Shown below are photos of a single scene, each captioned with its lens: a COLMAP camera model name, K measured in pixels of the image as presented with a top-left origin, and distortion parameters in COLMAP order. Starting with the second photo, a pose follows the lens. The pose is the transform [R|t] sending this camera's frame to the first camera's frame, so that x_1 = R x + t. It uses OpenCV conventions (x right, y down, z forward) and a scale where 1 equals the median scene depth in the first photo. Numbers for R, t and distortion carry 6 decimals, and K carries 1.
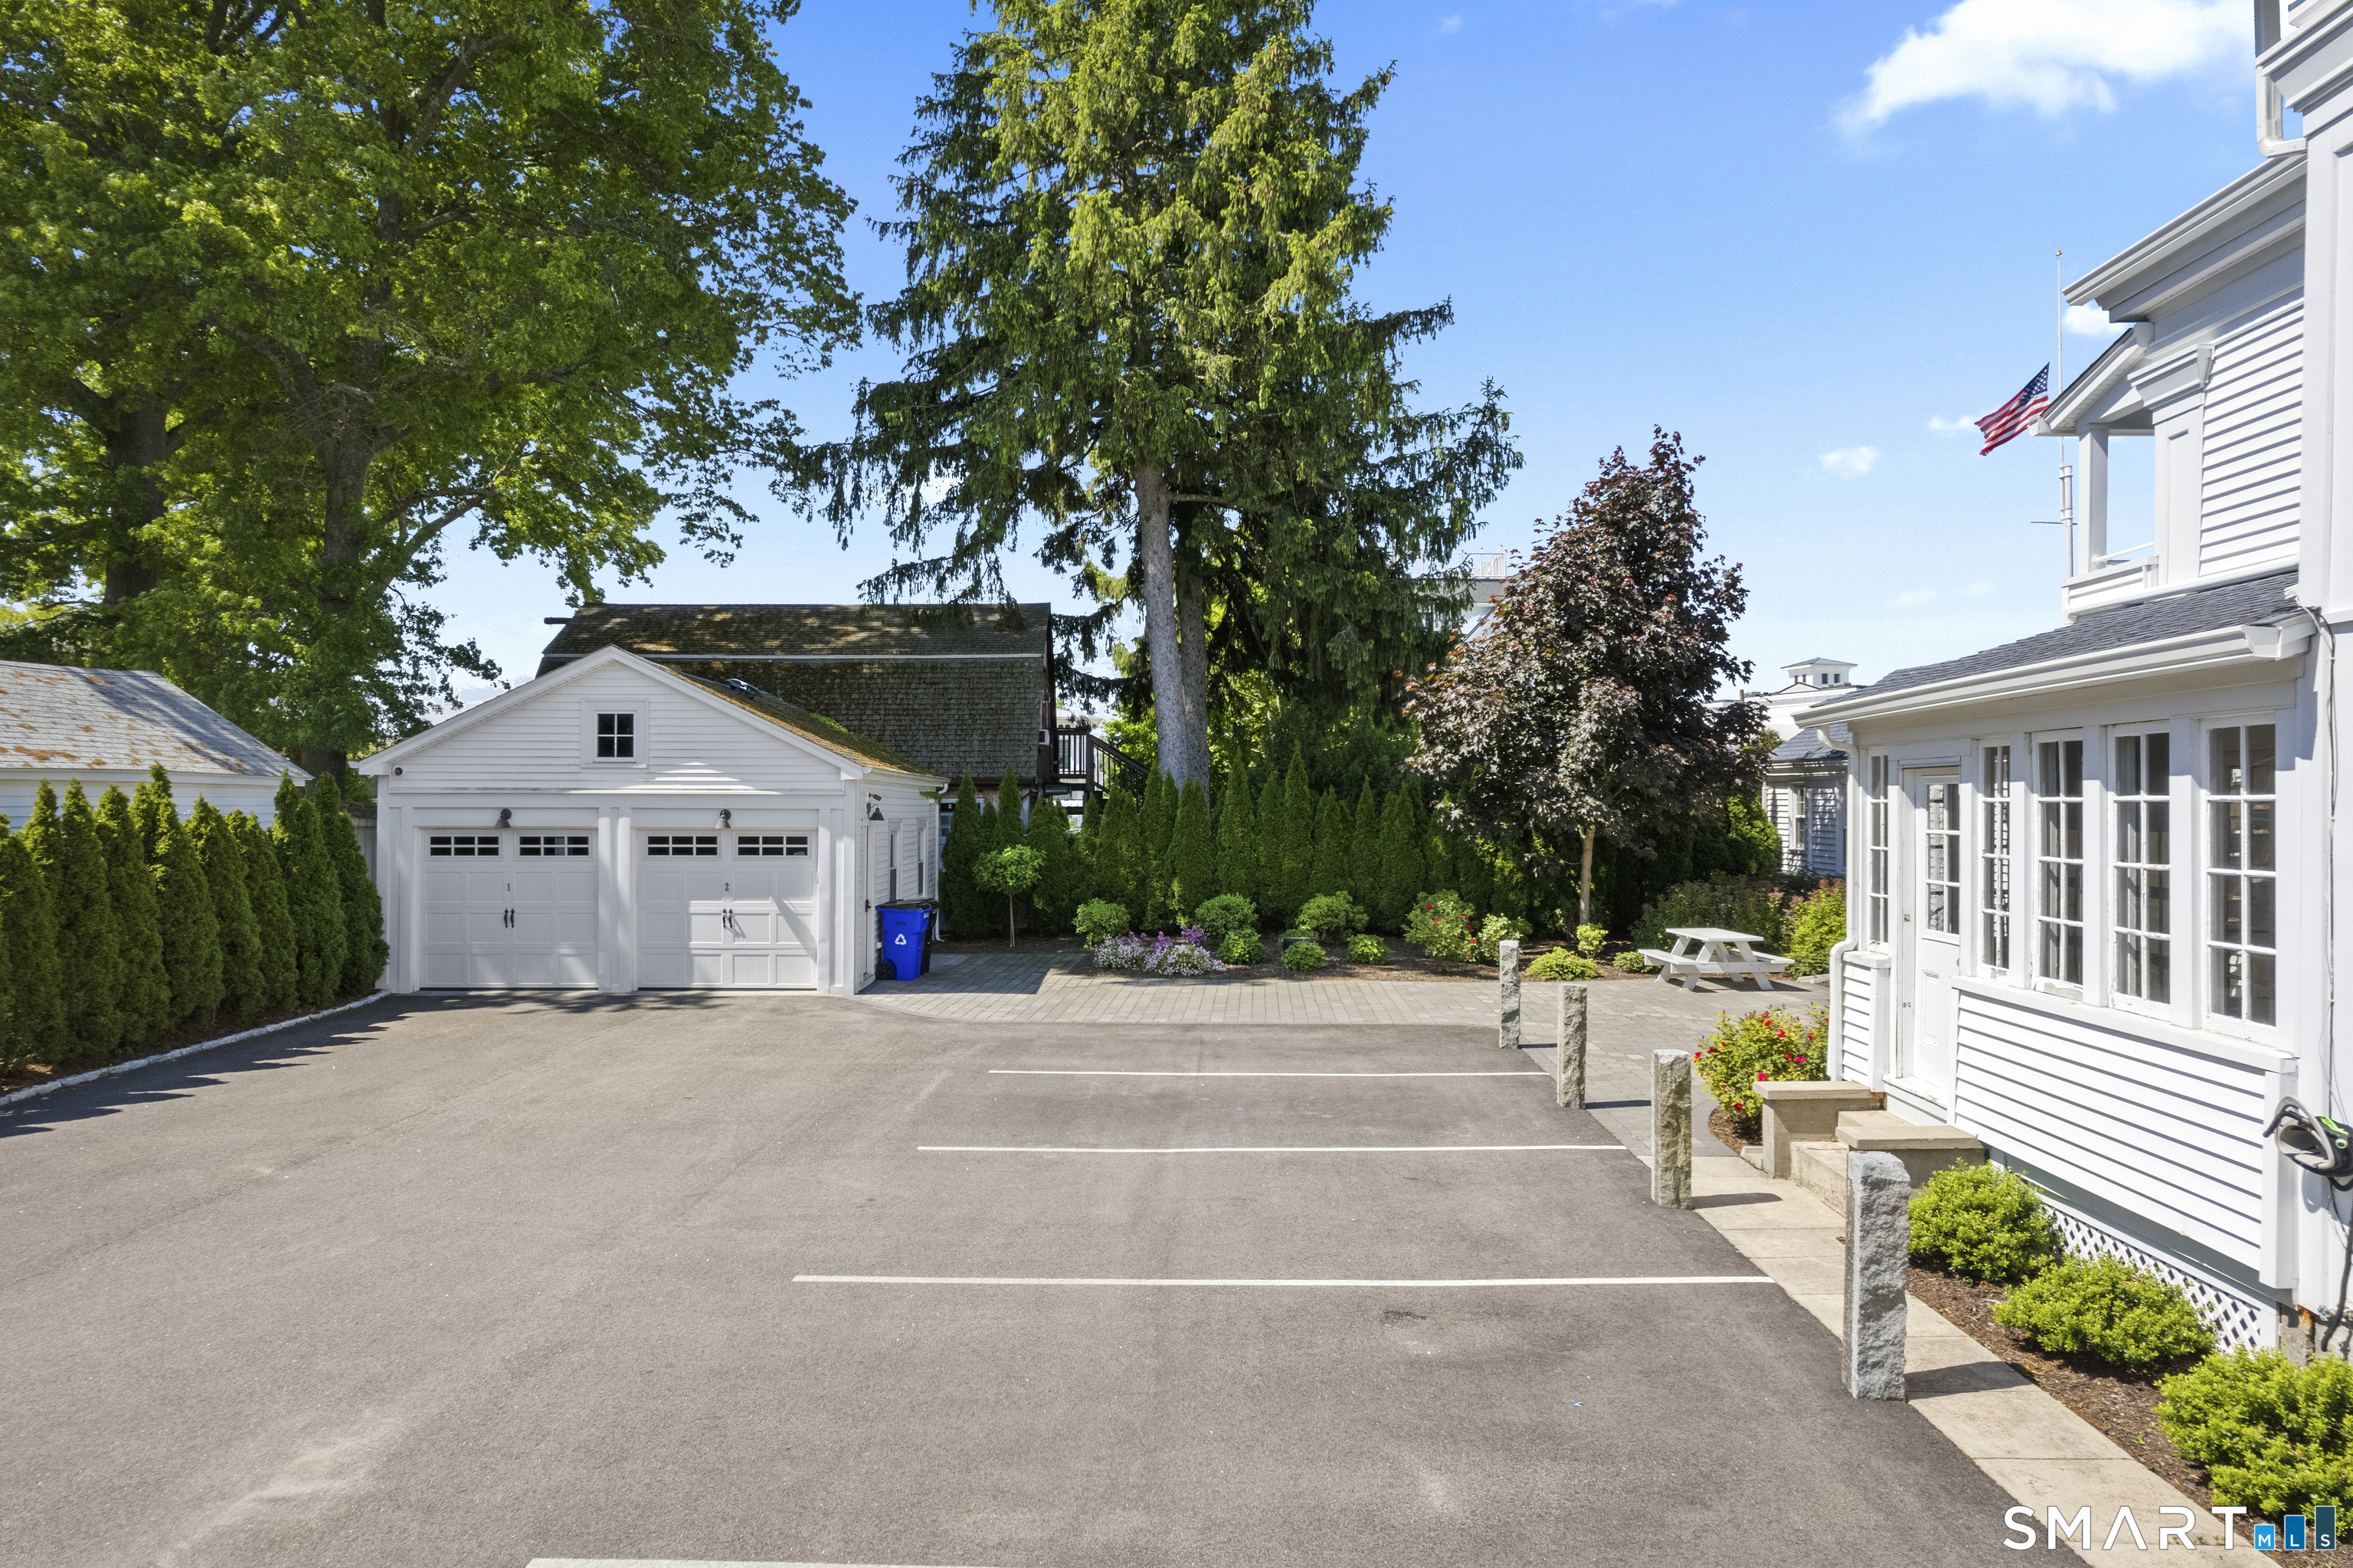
lens RADIAL K [[1474.7, 0, 1185.2], [0, 1474.7, 769.5], [0, 0, 1]] dist [-0.043515, 0.024815]
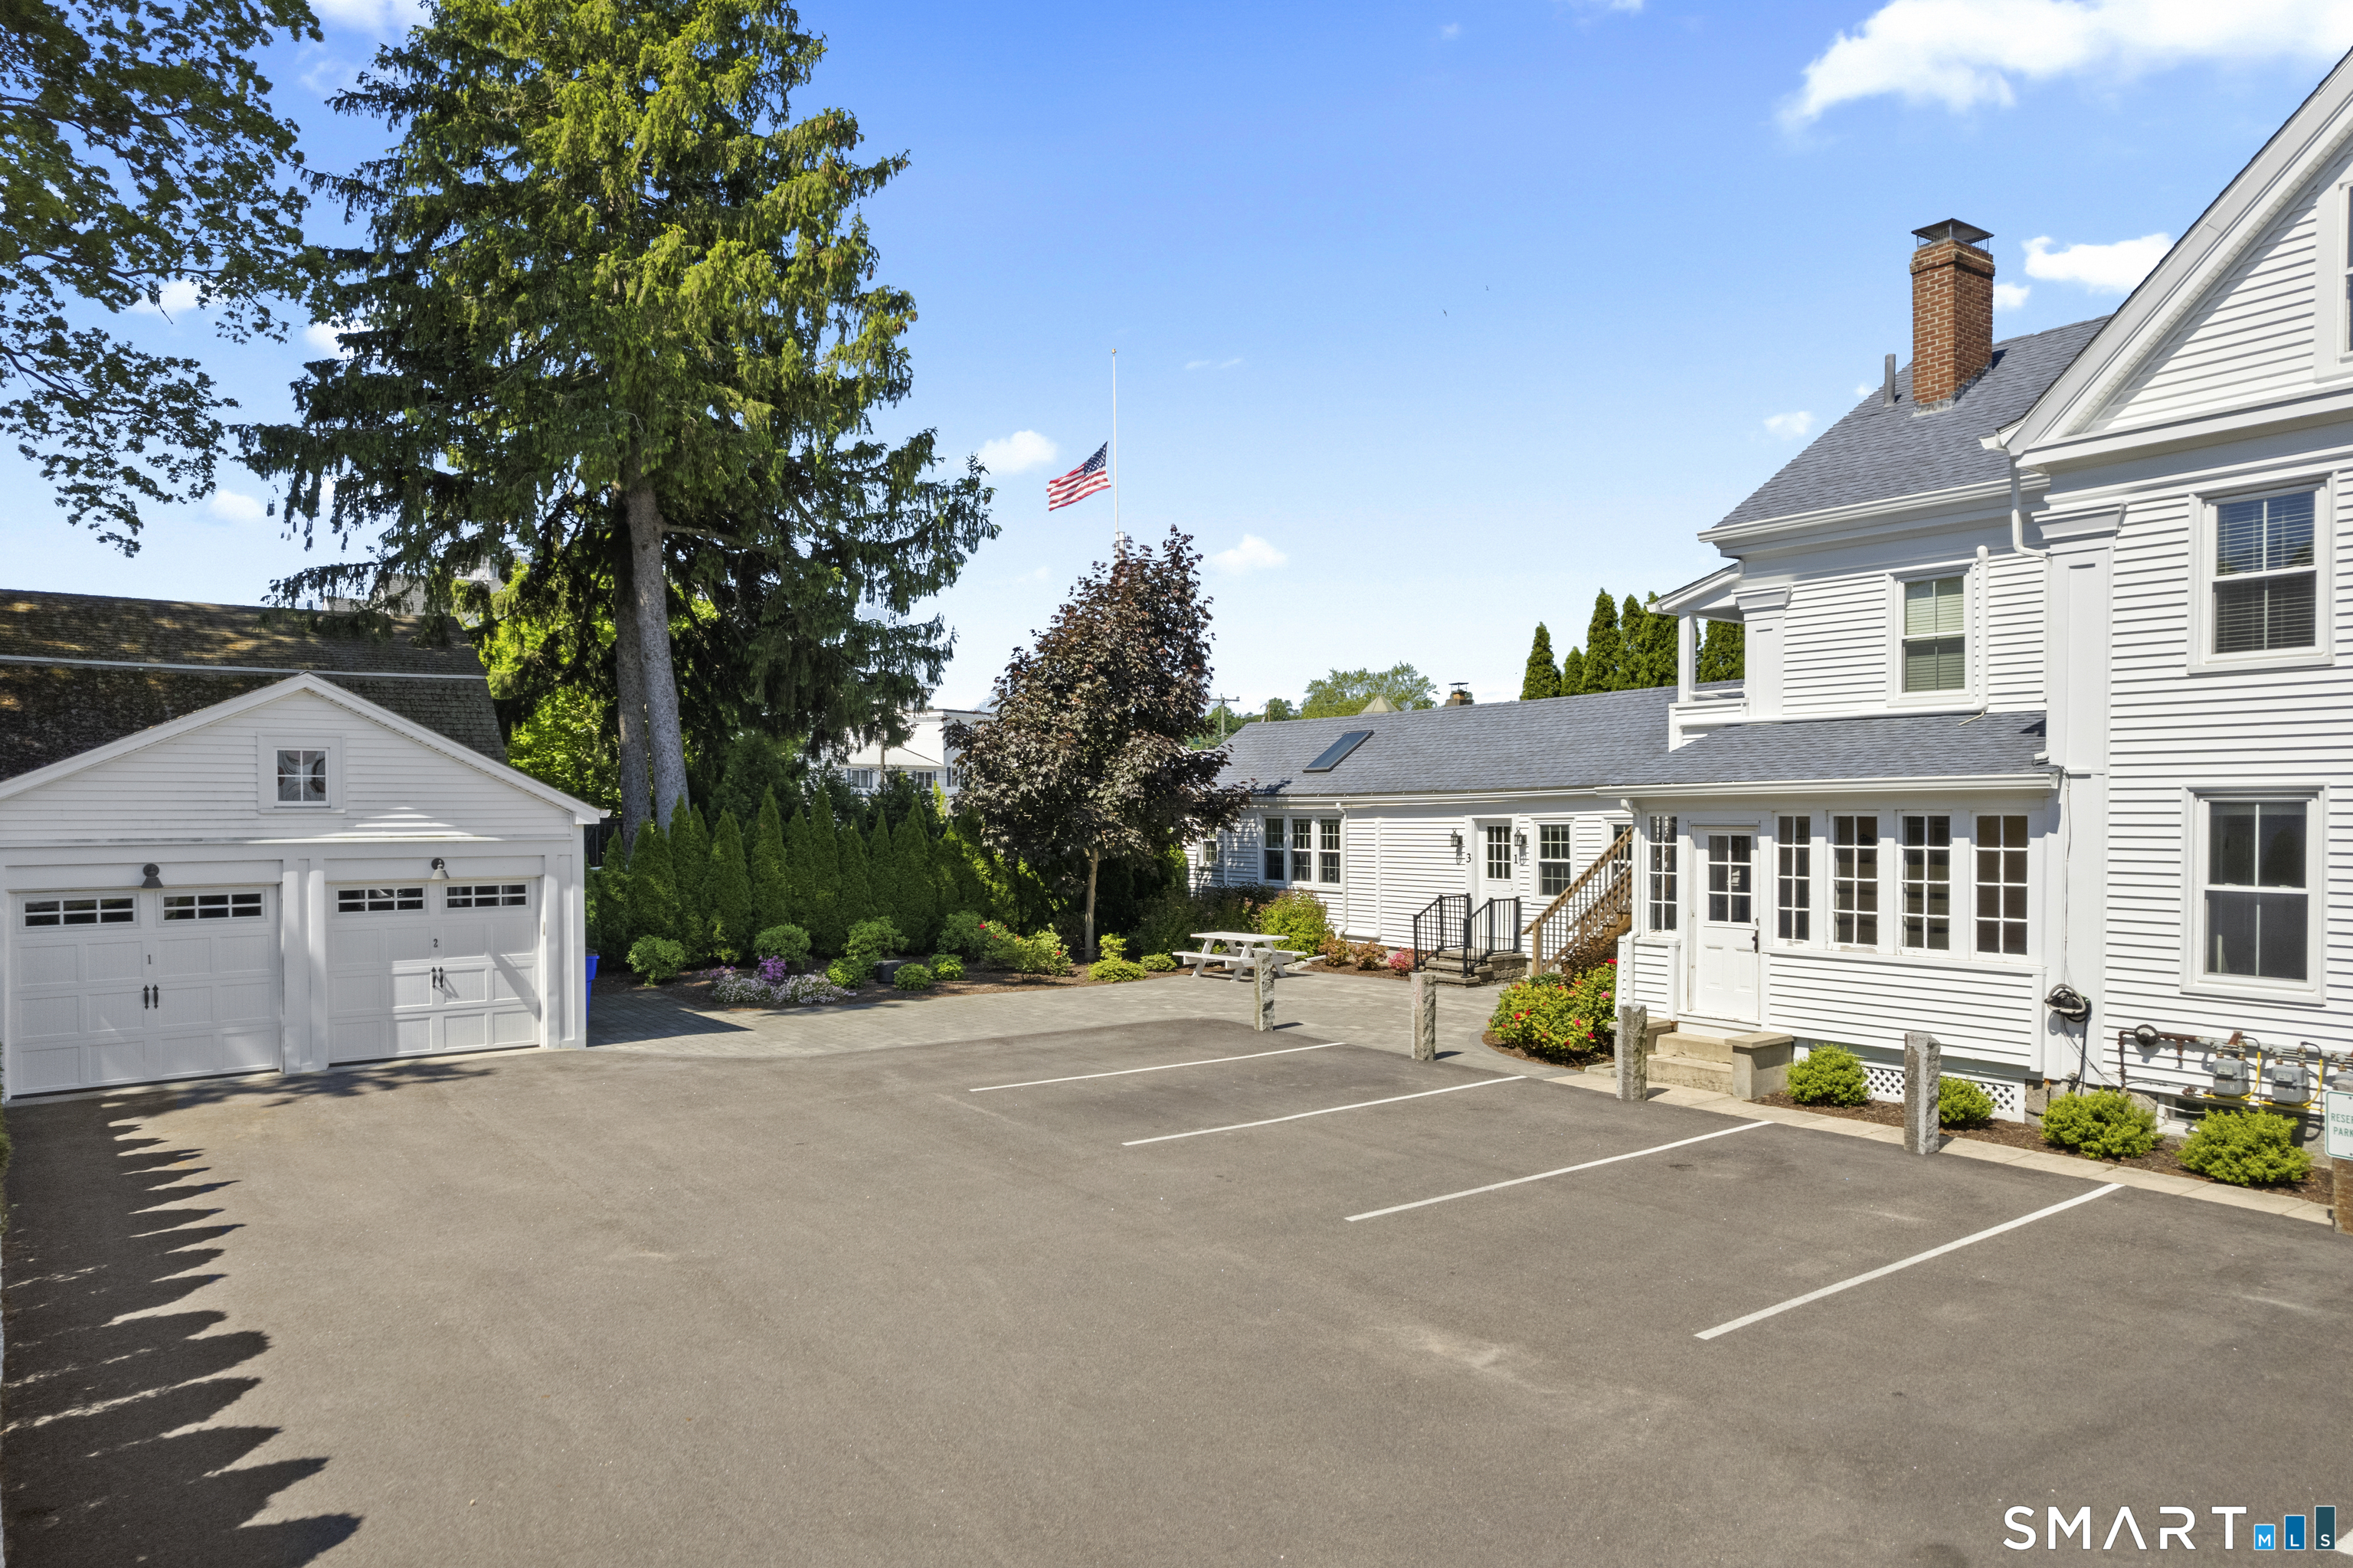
lens RADIAL K [[1474.7, 0, 1181.6], [0, 1474.7, 783.0], [0, 0, 1]] dist [-0.043515, 0.024815]
pose [[0.801195, 0.005638, 0.598376, -0.486850], [-0.006846, 0.999977, -0.000256, -0.022297], [-0.598364, -0.003891, 0.801215, 0.001601]]
